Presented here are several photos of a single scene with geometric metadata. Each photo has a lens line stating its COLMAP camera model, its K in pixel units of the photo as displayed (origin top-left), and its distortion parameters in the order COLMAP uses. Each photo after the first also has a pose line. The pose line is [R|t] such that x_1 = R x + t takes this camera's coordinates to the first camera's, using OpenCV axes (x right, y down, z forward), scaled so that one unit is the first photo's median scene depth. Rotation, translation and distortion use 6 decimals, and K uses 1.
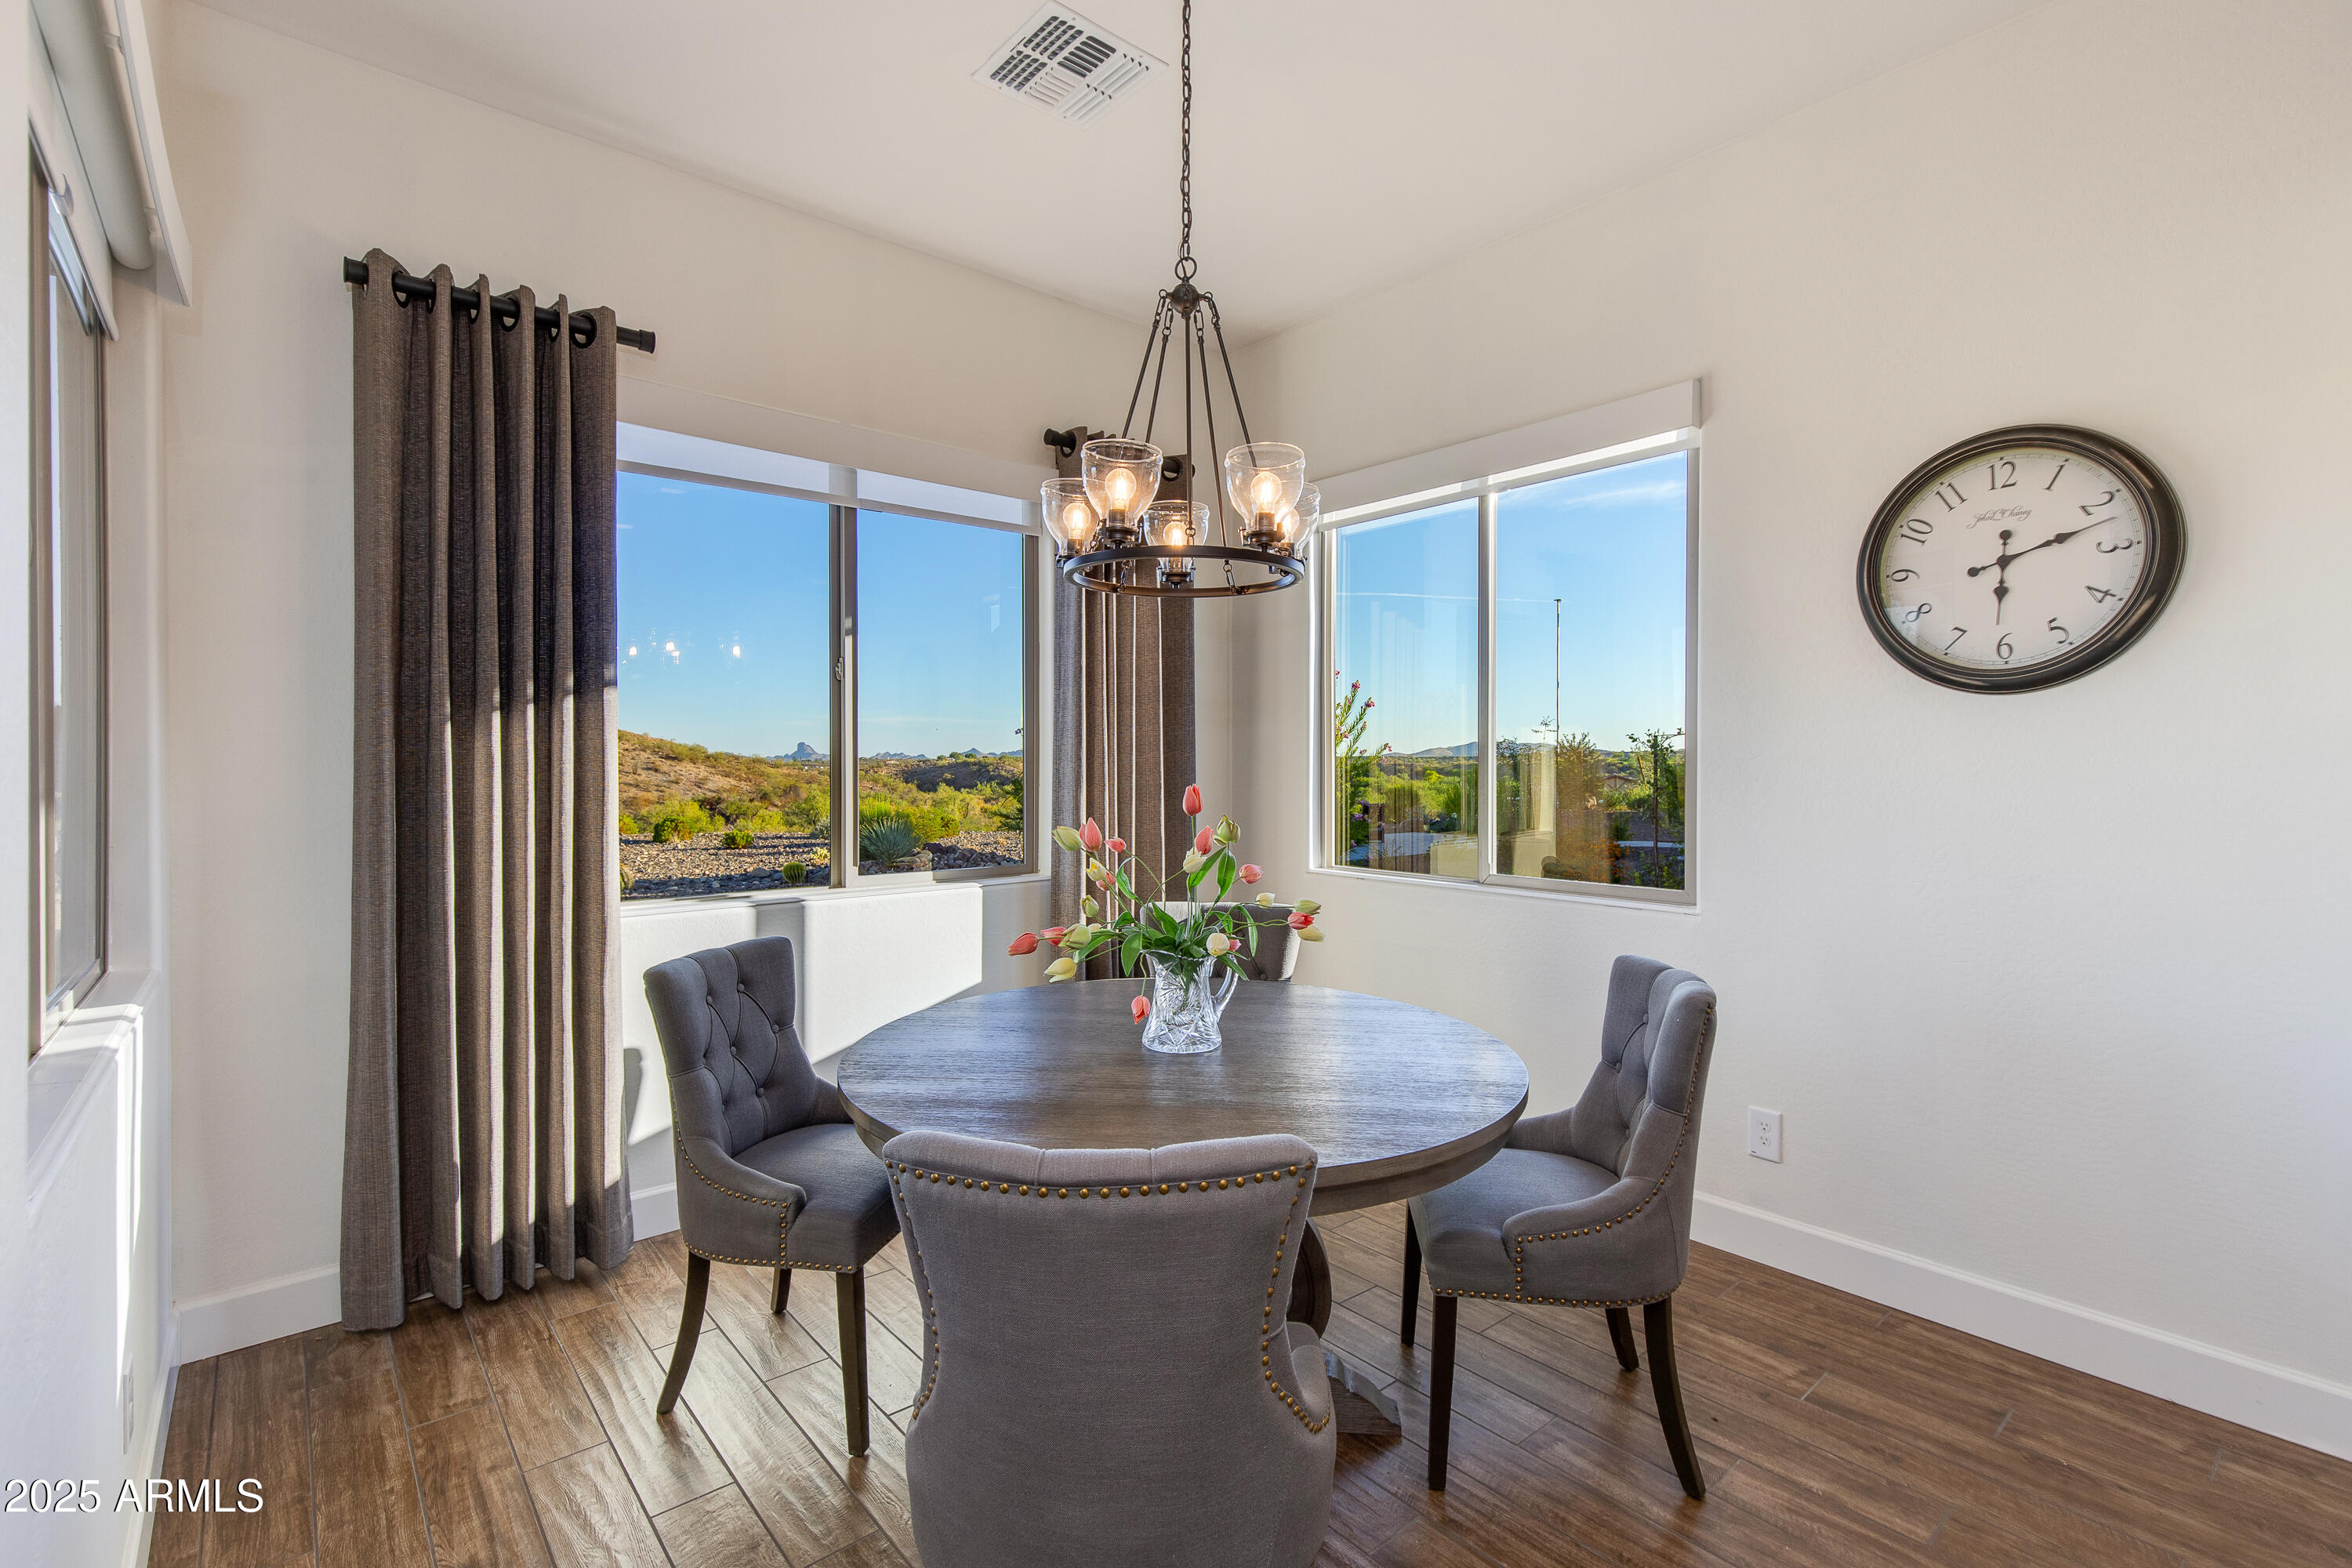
lens RADIAL K [[1060.9, 0, 1175.5], [0, 1060.9, 776.5], [0, 0, 1]] dist [-0.000083, 0.000051]
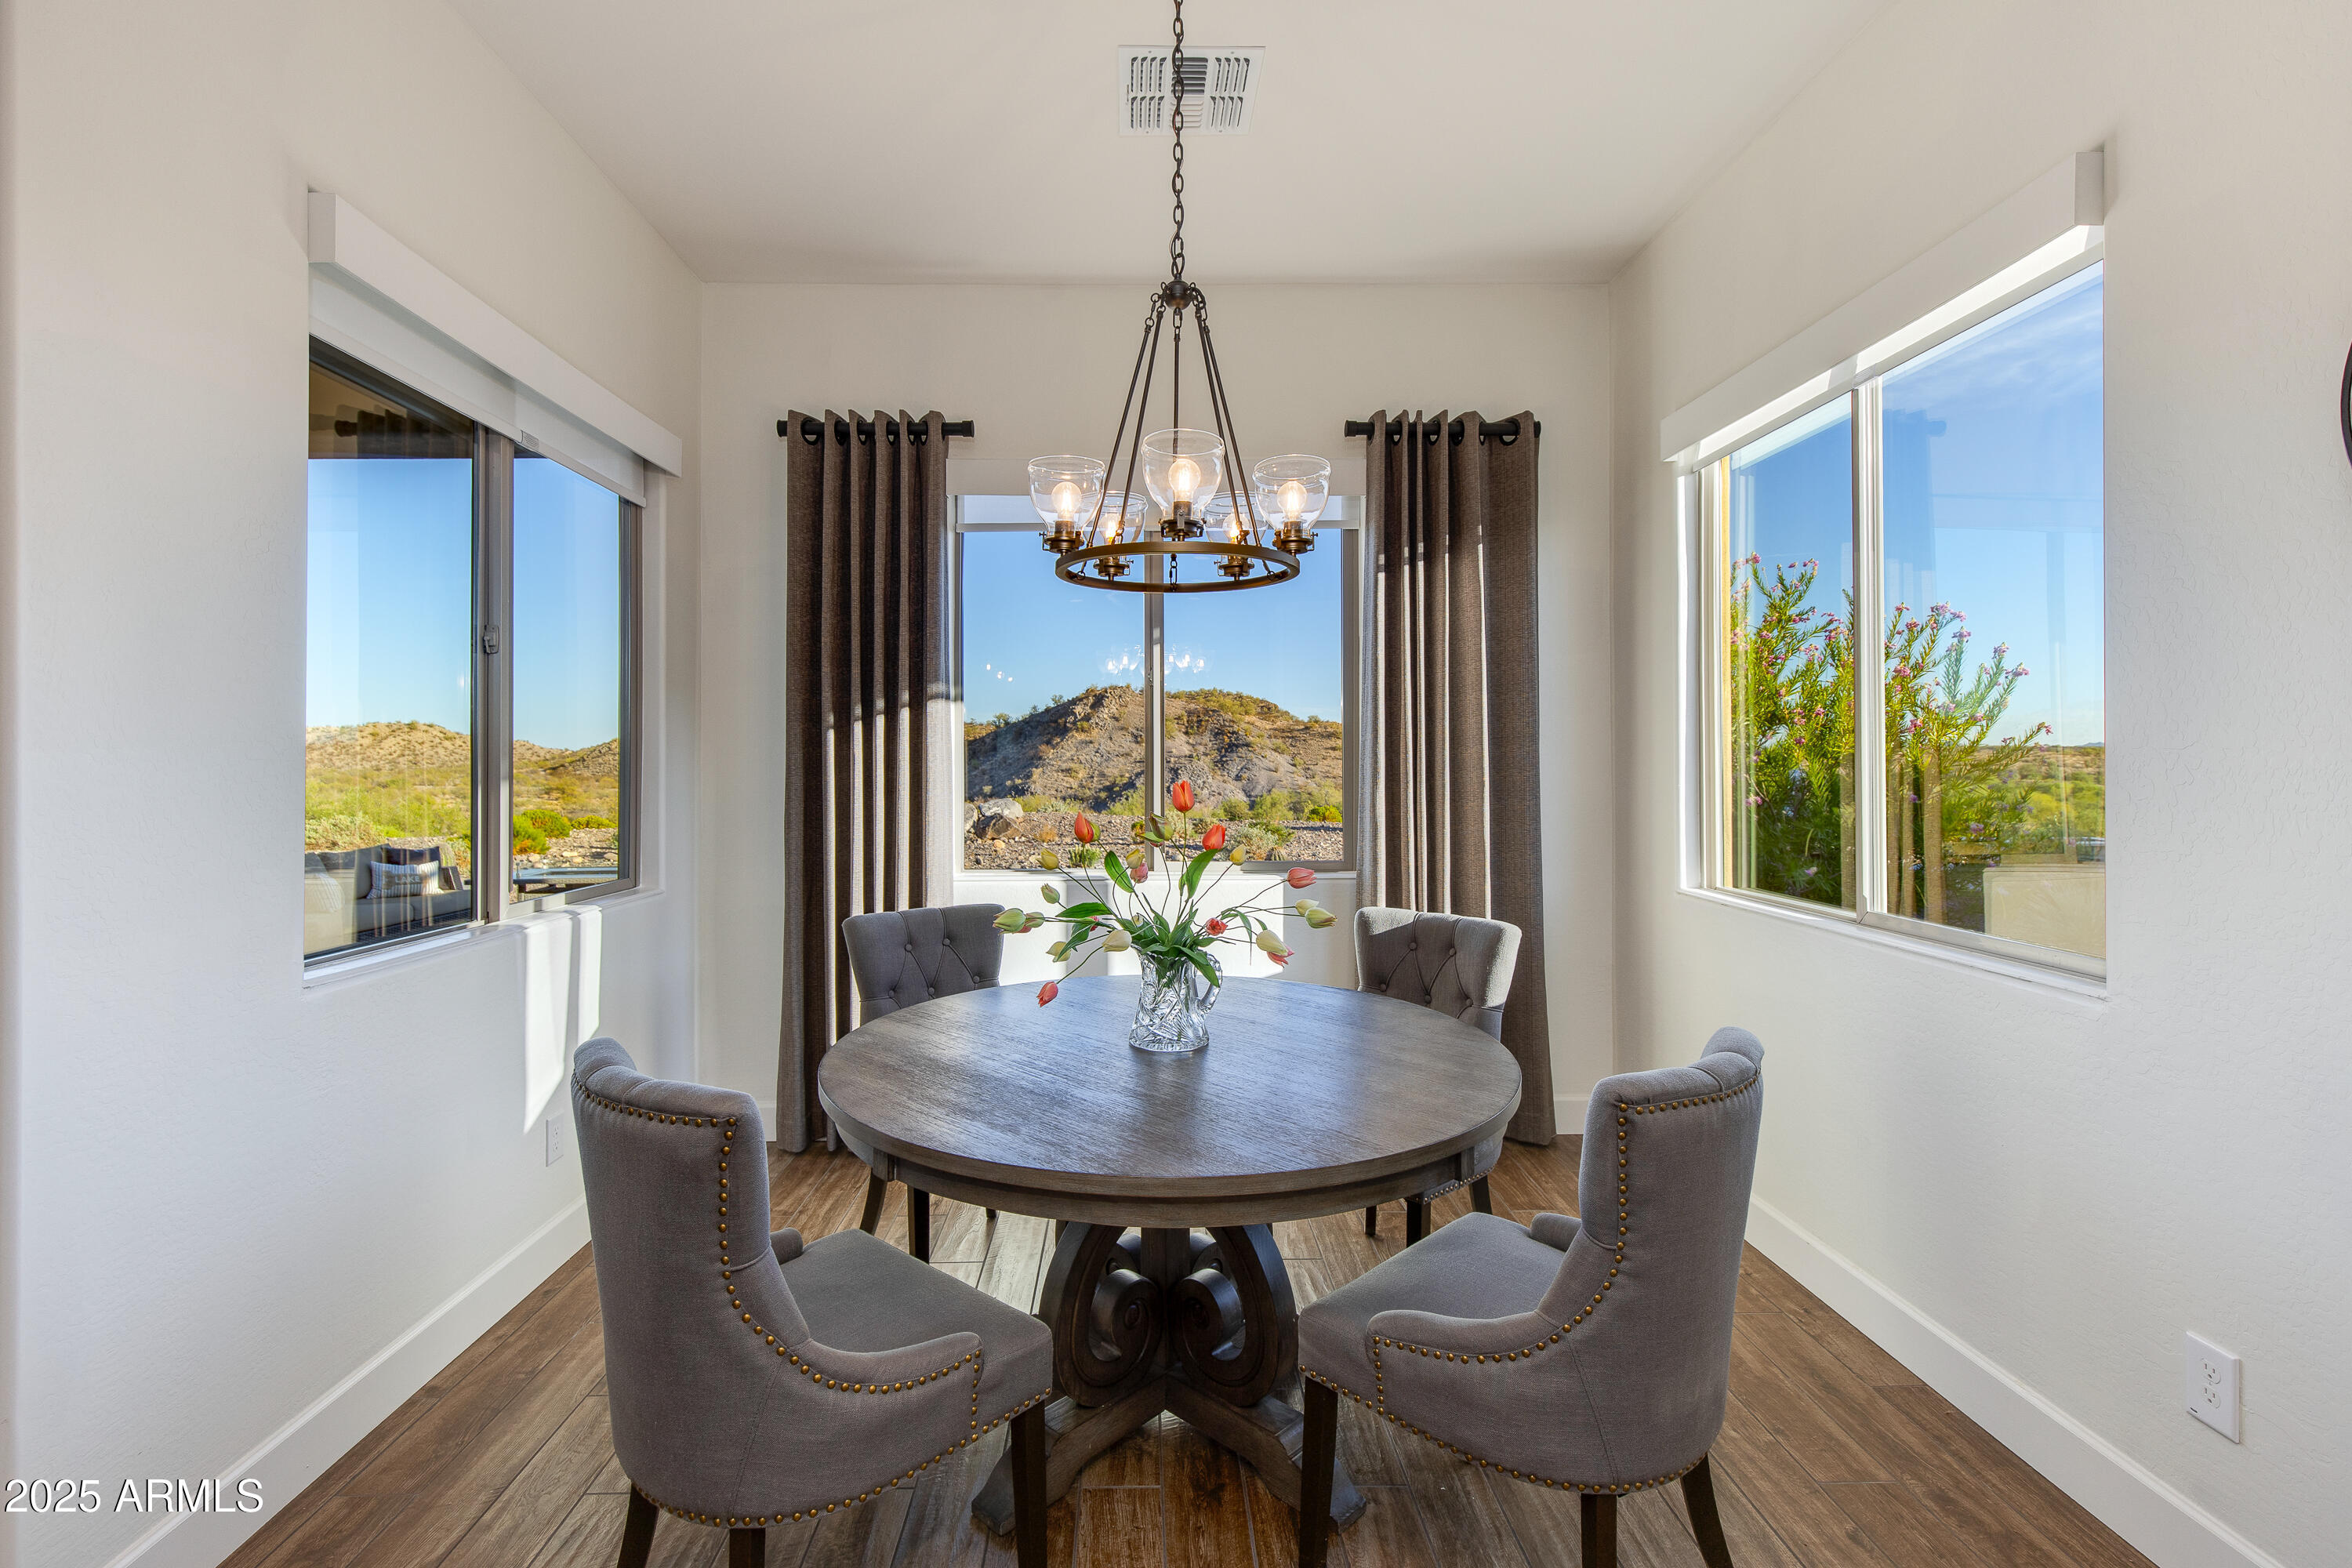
lens RADIAL K [[1059.7, 0, 1166.9], [0, 1059.7, 756.0], [0, 0, 1]] dist [0.001165, 0.000713]
pose [[0.774493, -0.004187, -0.632569, 0.488990], [-0.005111, 0.999904, -0.012876, -0.001903], [0.632562, 0.013205, 0.774397, 0.173537]]
